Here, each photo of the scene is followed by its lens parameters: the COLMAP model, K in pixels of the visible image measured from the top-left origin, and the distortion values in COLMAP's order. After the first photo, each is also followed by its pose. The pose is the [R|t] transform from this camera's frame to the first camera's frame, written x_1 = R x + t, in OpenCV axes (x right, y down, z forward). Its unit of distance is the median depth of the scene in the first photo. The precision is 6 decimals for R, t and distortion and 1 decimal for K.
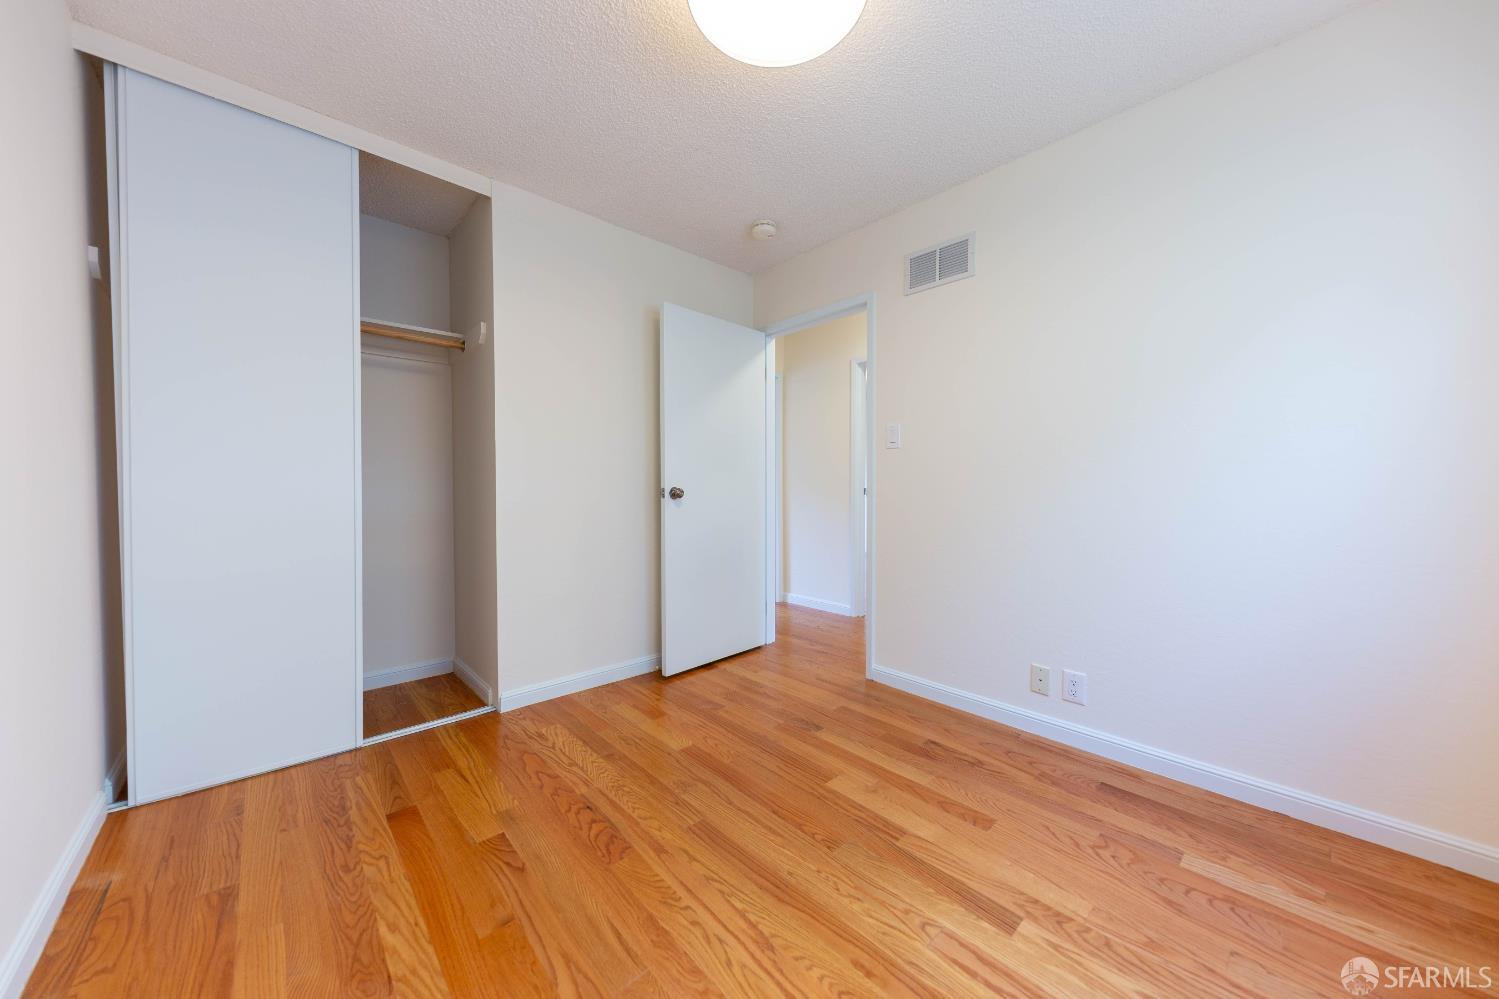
lens RADIAL K [[520.2, 0, 749.9], [0, 520.2, 495.9], [0, 0, 1]] dist [0.007903, -0.000247]
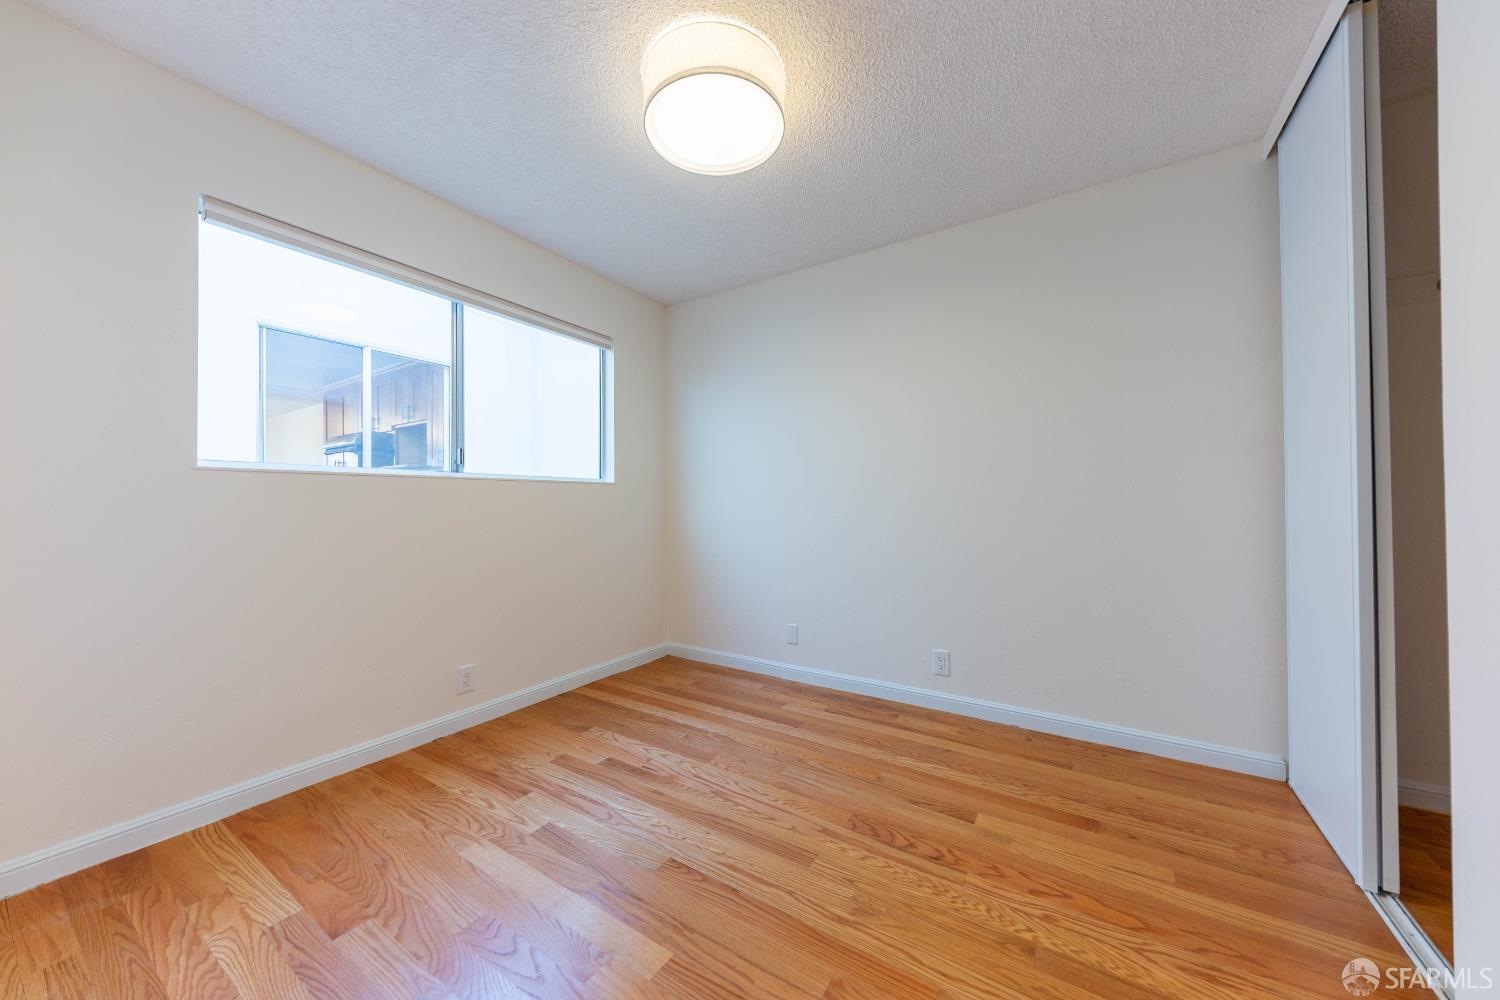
lens RADIAL K [[520.6, 0, 751.1], [0, 520.6, 500.7], [0, 0, 1]] dist [0.007903, -0.000247]
pose [[-0.967293, -0.001495, -0.253659, 0.256412], [-0.003351, 0.999971, 0.006887, -0.034985], [0.253641, 0.007512, -0.967269, 1.953859]]
